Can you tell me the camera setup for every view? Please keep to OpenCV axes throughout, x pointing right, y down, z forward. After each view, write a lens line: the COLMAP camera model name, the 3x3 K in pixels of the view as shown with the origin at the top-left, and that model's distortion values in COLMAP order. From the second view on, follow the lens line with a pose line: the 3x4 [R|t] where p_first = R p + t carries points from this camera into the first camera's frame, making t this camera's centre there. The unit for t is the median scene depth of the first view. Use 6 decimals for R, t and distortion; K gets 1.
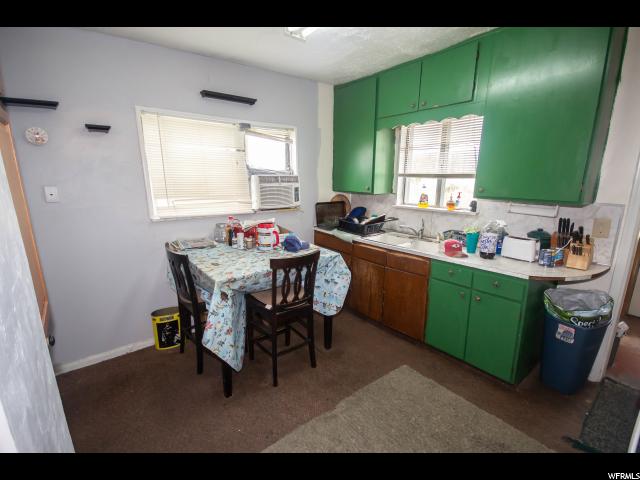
lens RADIAL K [[302.3, 0, 320.1], [0, 302.3, 242.1], [0, 0, 1]] dist [0.002158, 0.000152]
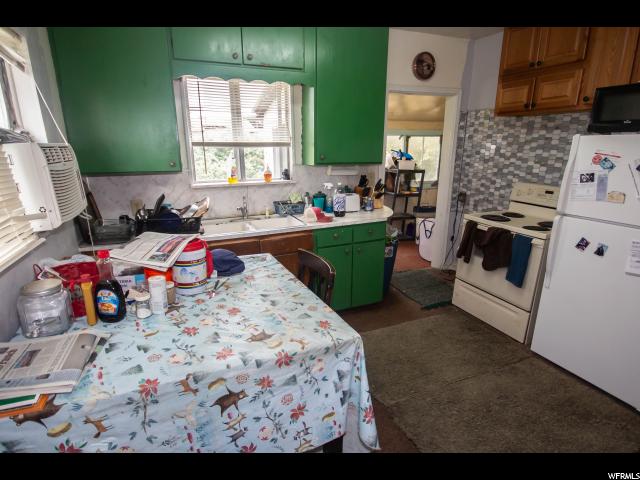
lens RADIAL K [[342.4, 0, 319.2], [0, 342.4, 239.0], [0, 0, 1]] dist [-0.001226, 0.000001]
pose [[0.282078, -0.257945, 0.924065, -0.599492], [0.218504, 0.955138, 0.199919, -0.120912], [-0.934178, 0.145520, 0.325786, 0.568136]]
